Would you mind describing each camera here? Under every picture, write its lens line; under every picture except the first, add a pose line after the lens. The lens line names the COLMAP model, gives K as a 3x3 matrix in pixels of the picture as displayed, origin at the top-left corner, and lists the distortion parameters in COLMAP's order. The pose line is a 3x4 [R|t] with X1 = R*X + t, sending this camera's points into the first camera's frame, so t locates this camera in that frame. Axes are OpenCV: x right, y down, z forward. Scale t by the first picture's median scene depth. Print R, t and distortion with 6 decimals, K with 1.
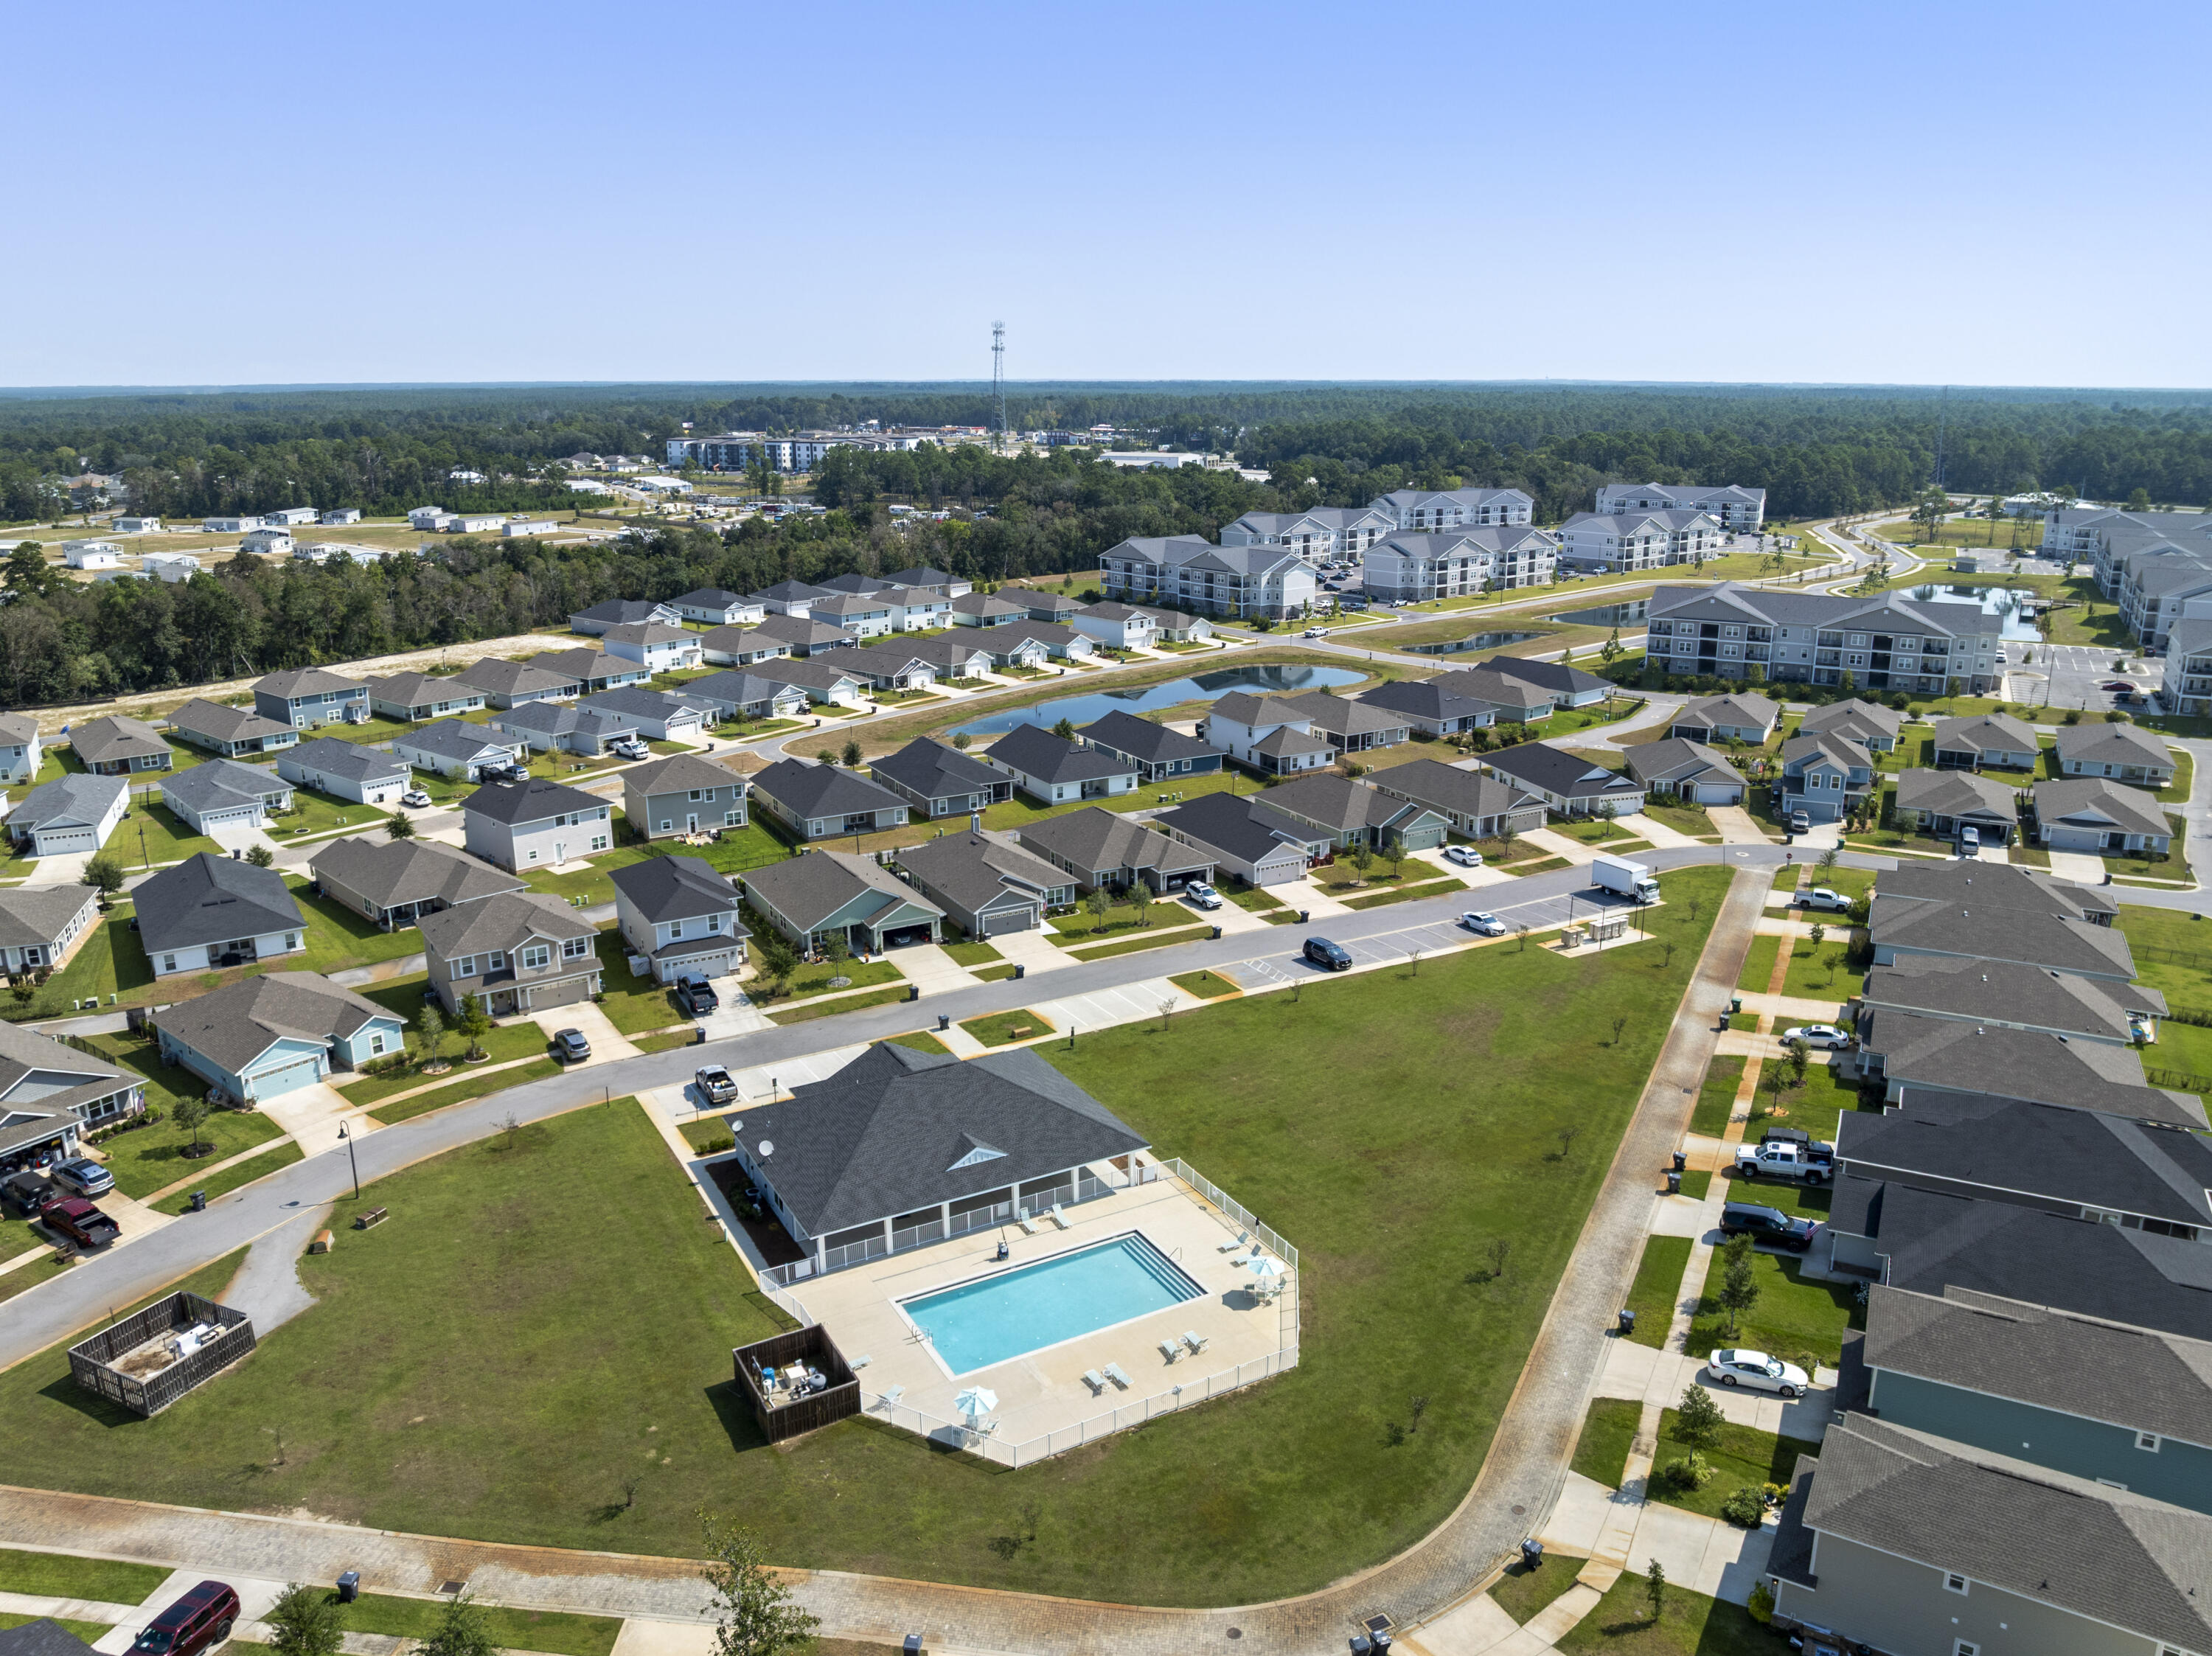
lens RADIAL K [[1555.7, 0, 1119.0], [0, 1555.7, 832.8], [0, 0, 1]] dist [-0.032972, -0.000256]
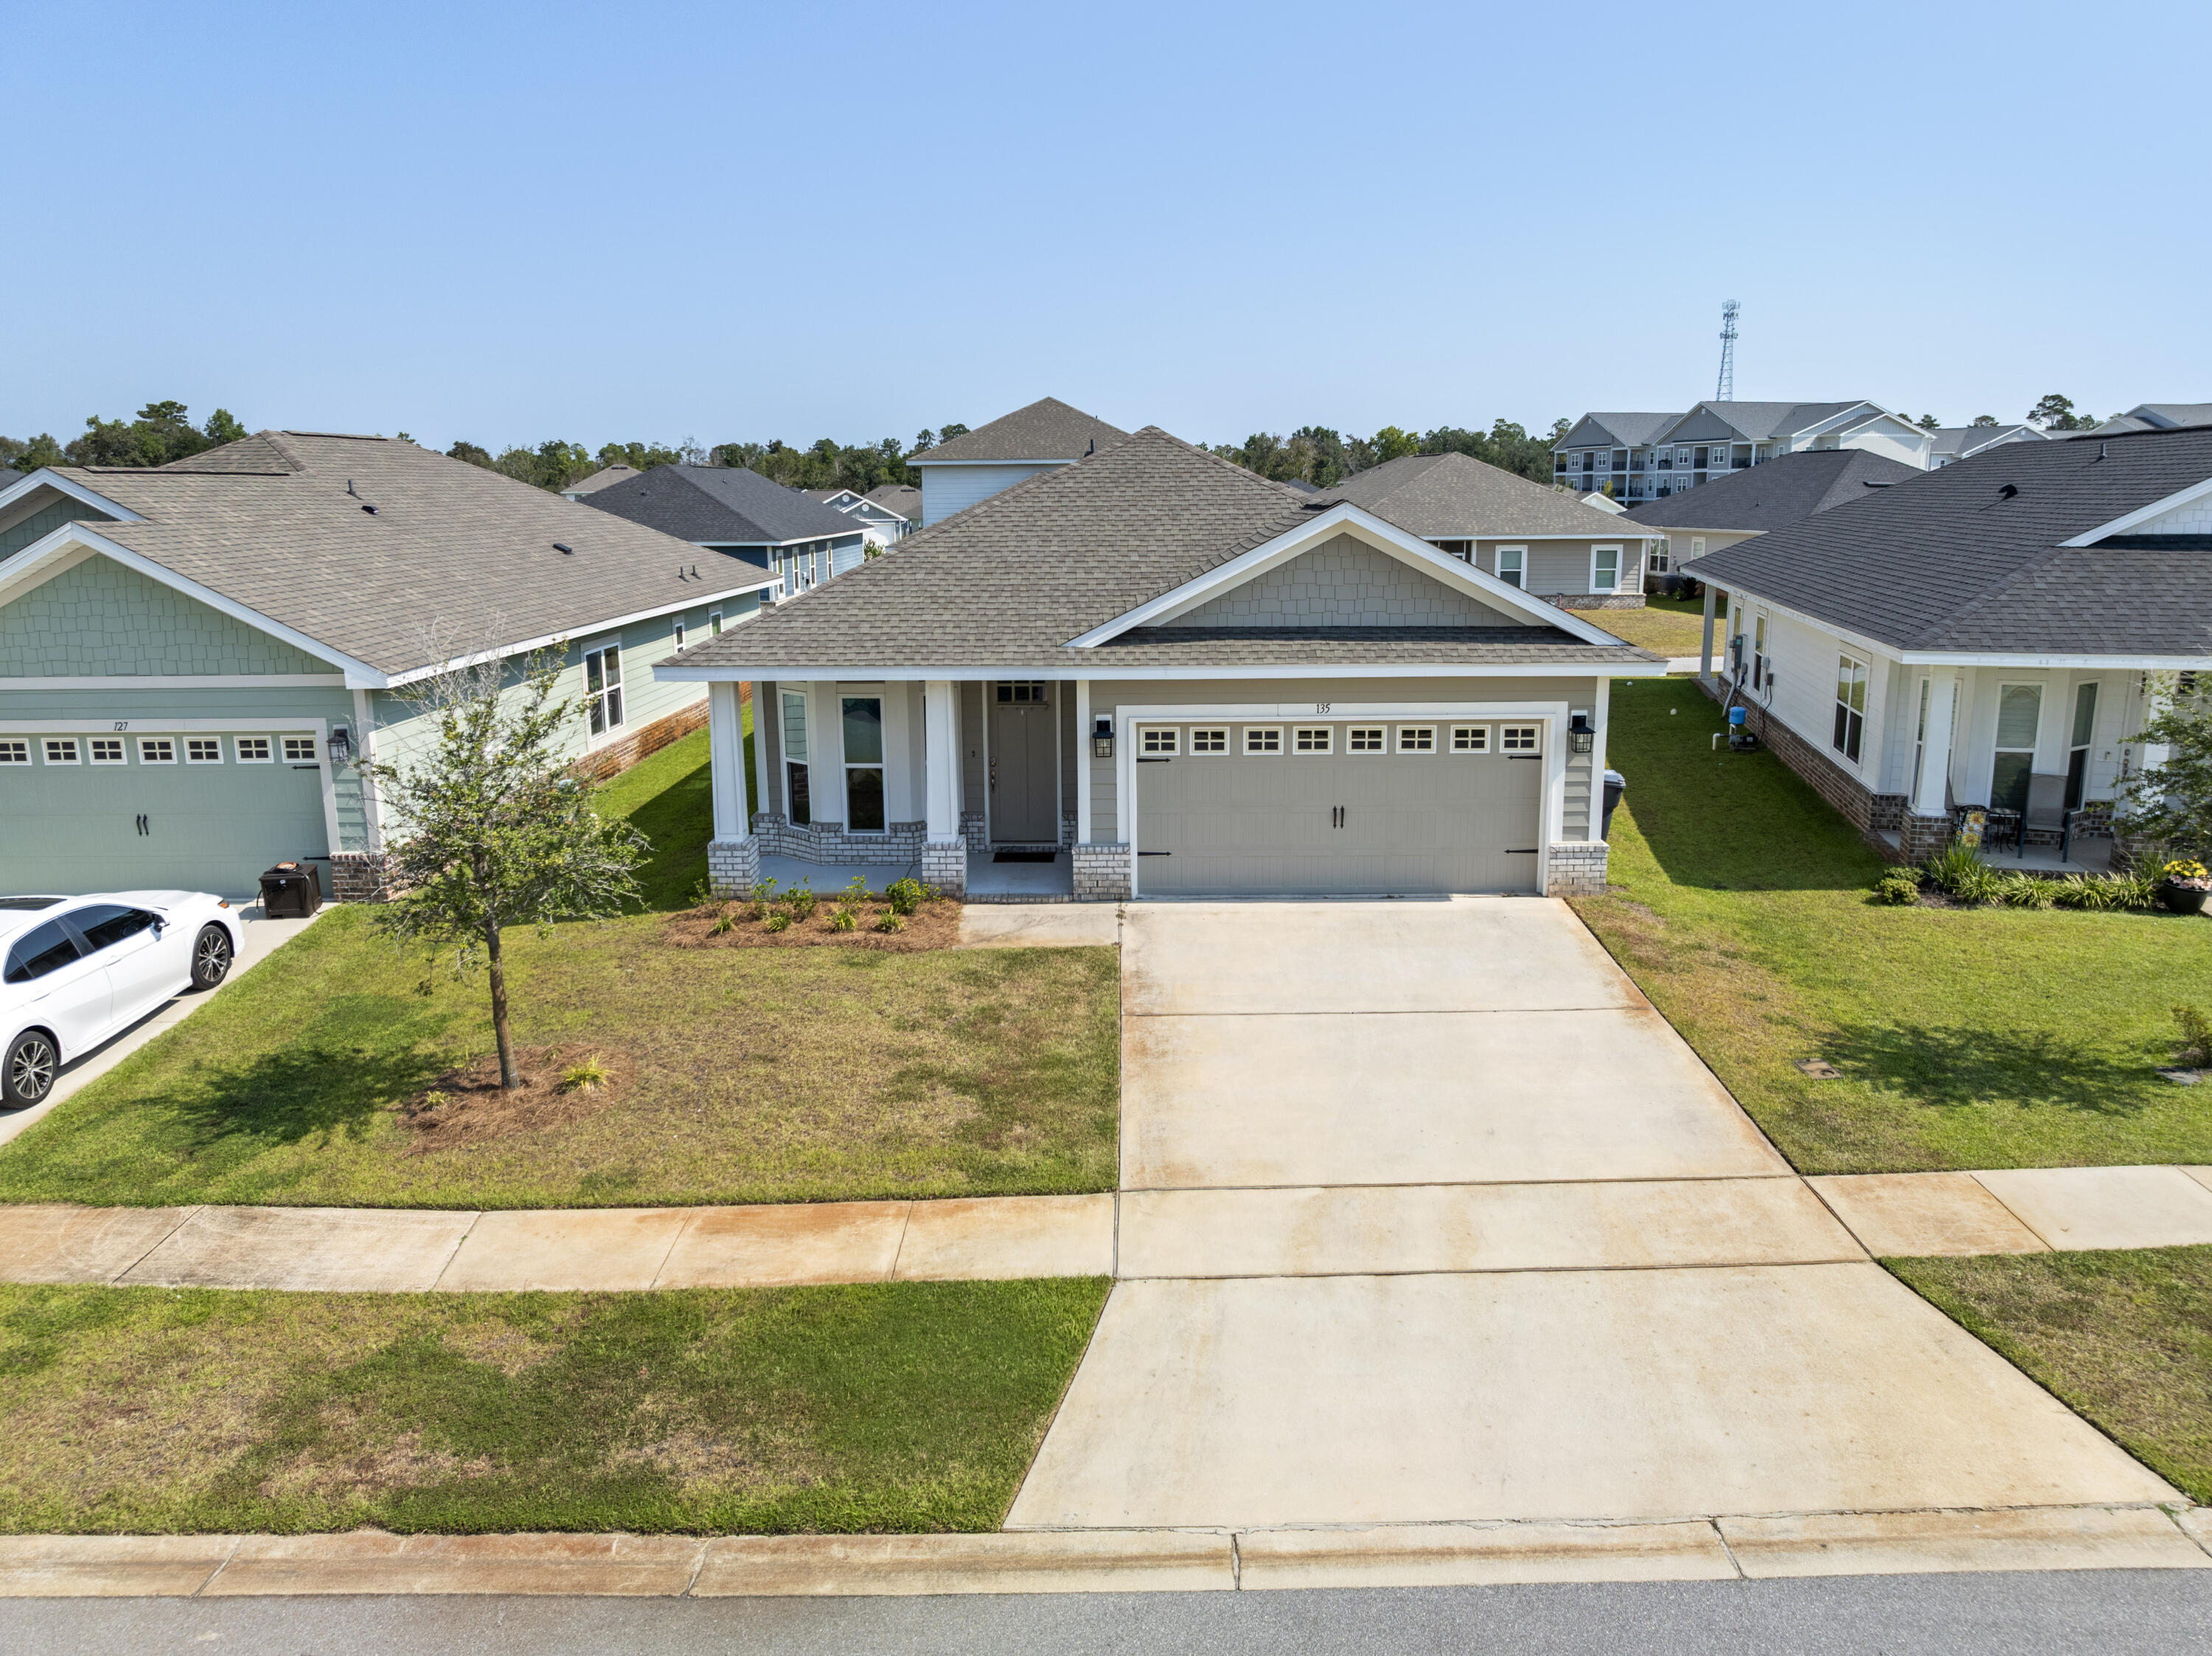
lens RADIAL K [[1555.7, 0, 1109.0], [0, 1555.7, 825.8], [0, 0, 1]] dist [-0.032972, -0.000256]
pose [[0.869120, 0.096356, -0.485125, 0.220488], [-0.132475, 0.990353, -0.040629, -0.000046], [0.476531, 0.099579, 0.873500, 0.662600]]
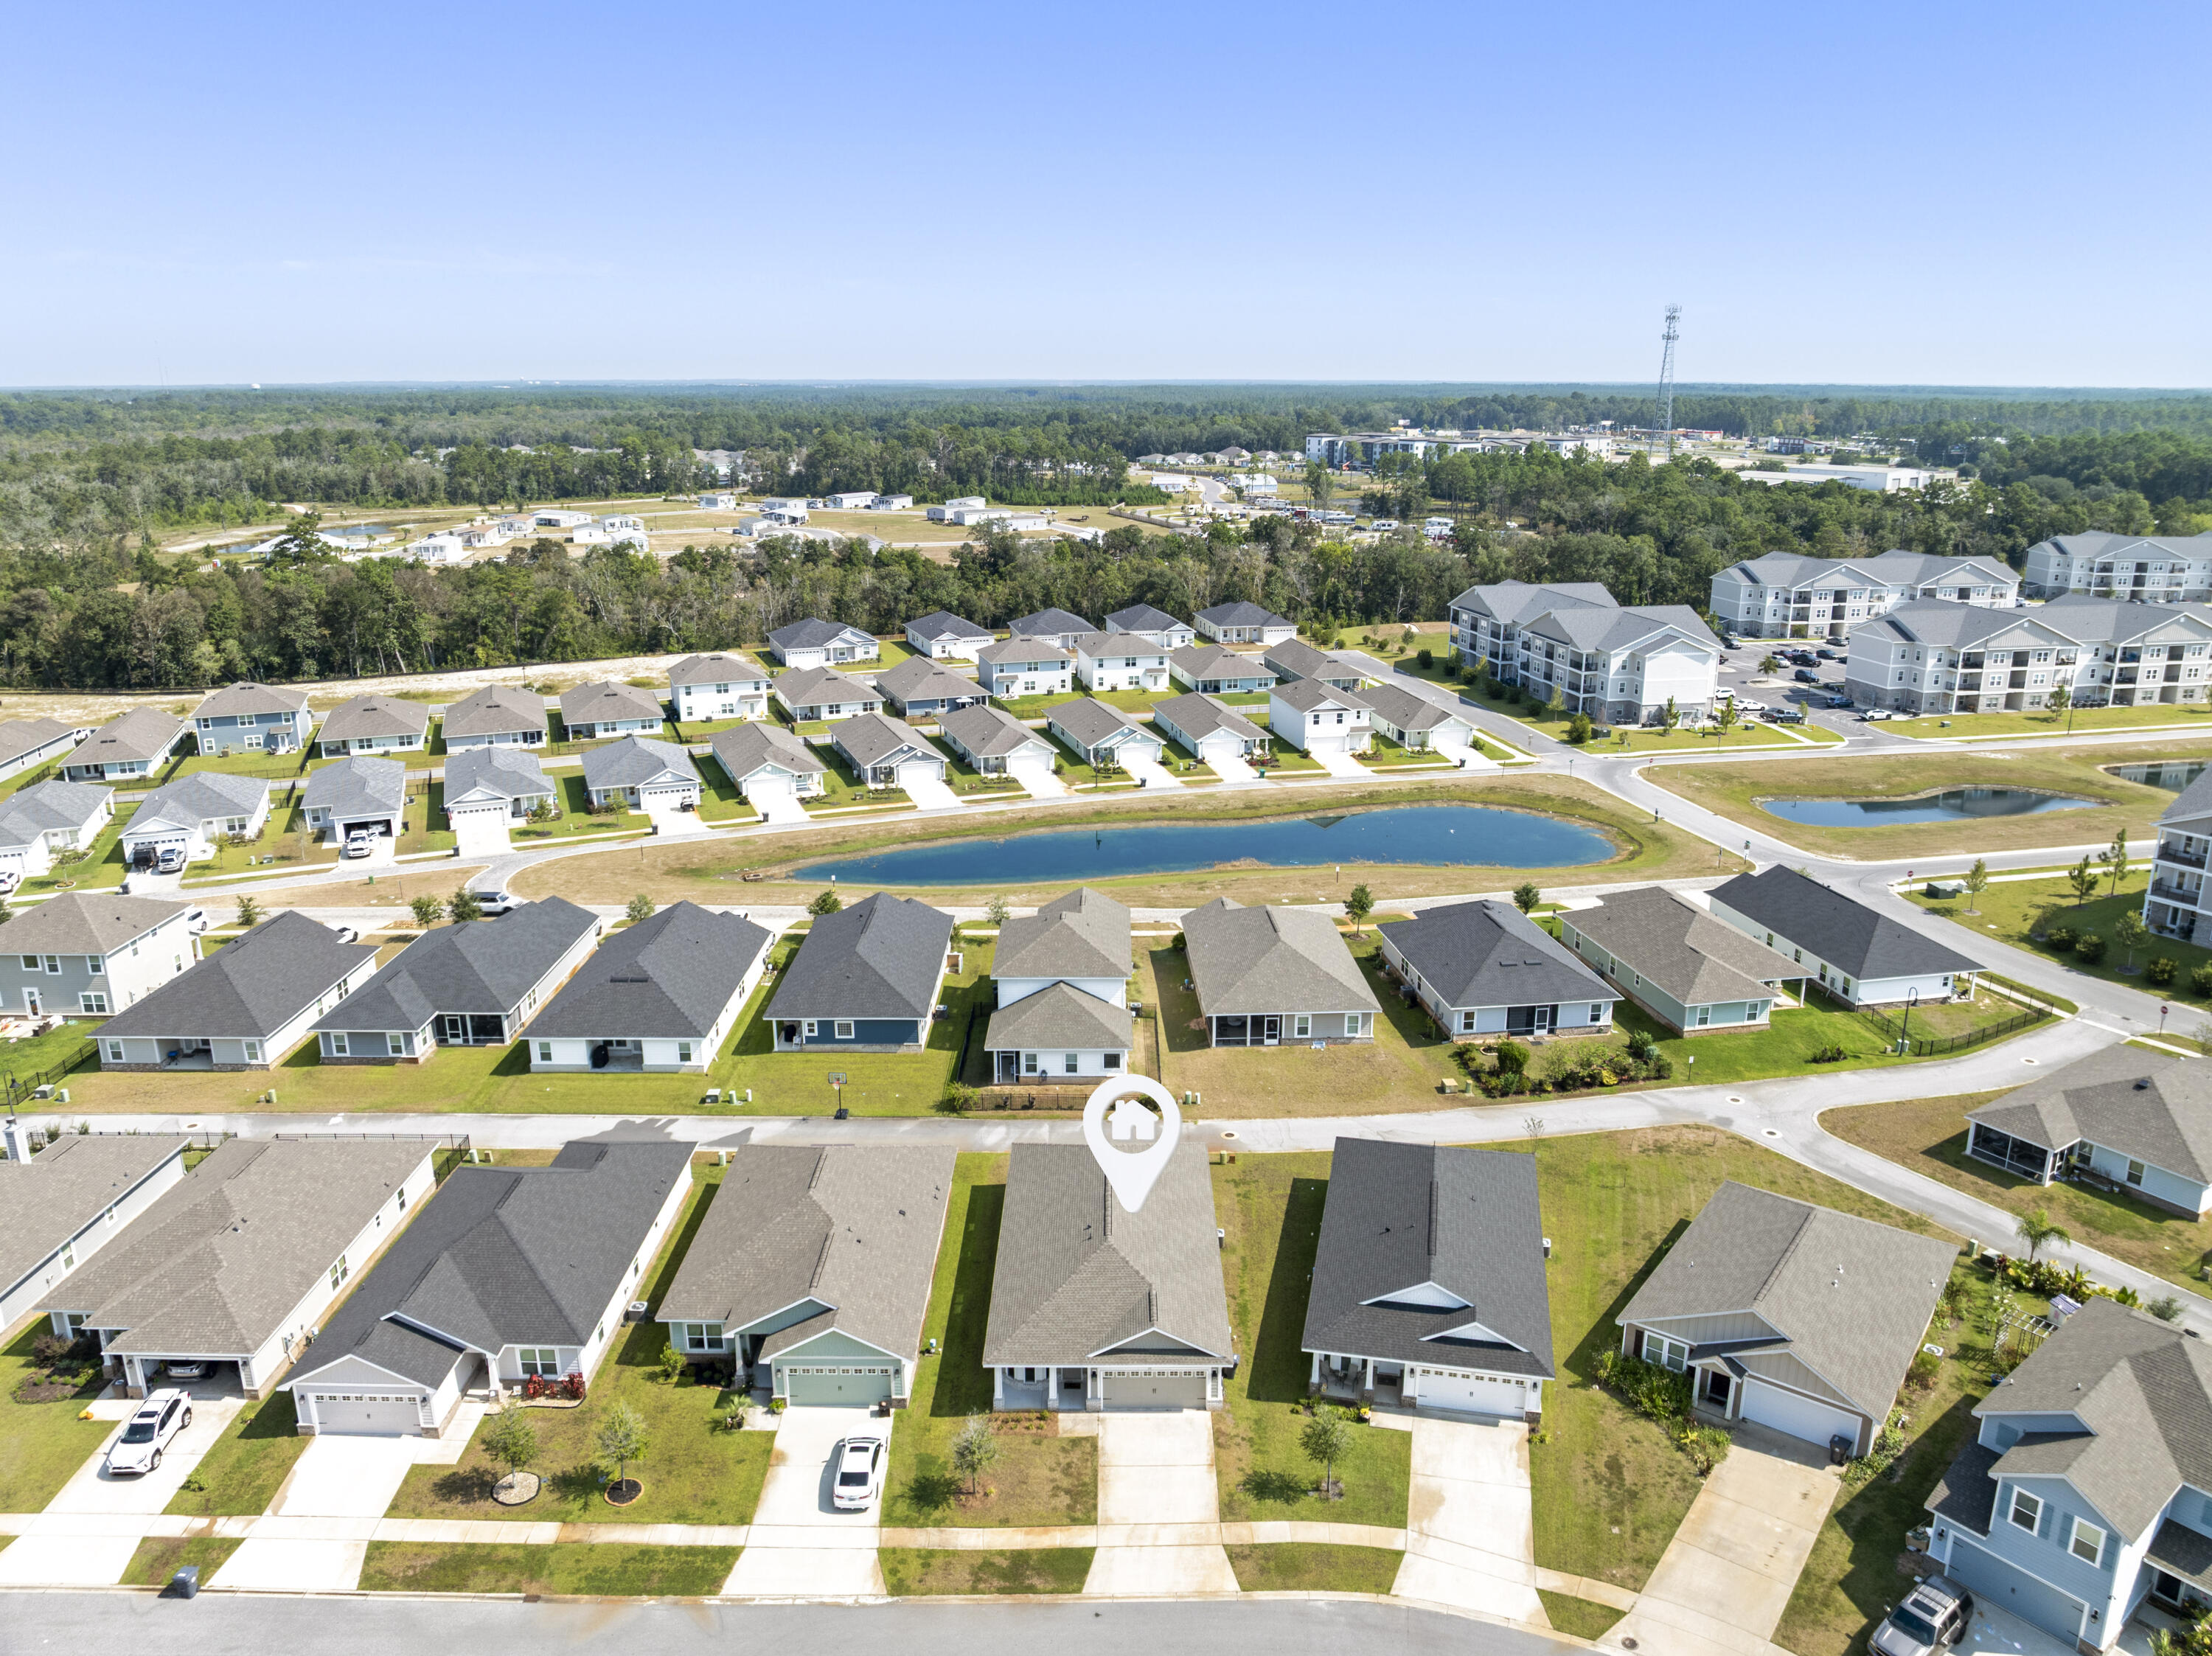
lens RADIAL K [[1555.7, 0, 1102.6], [0, 1555.7, 827.0], [0, 0, 1]] dist [-0.032972, -0.000256]
pose [[0.873069, 0.135856, -0.468289, 0.308833], [-0.137543, 0.990017, 0.030783, -0.119718], [0.467796, 0.037534, 0.883039, 0.463983]]
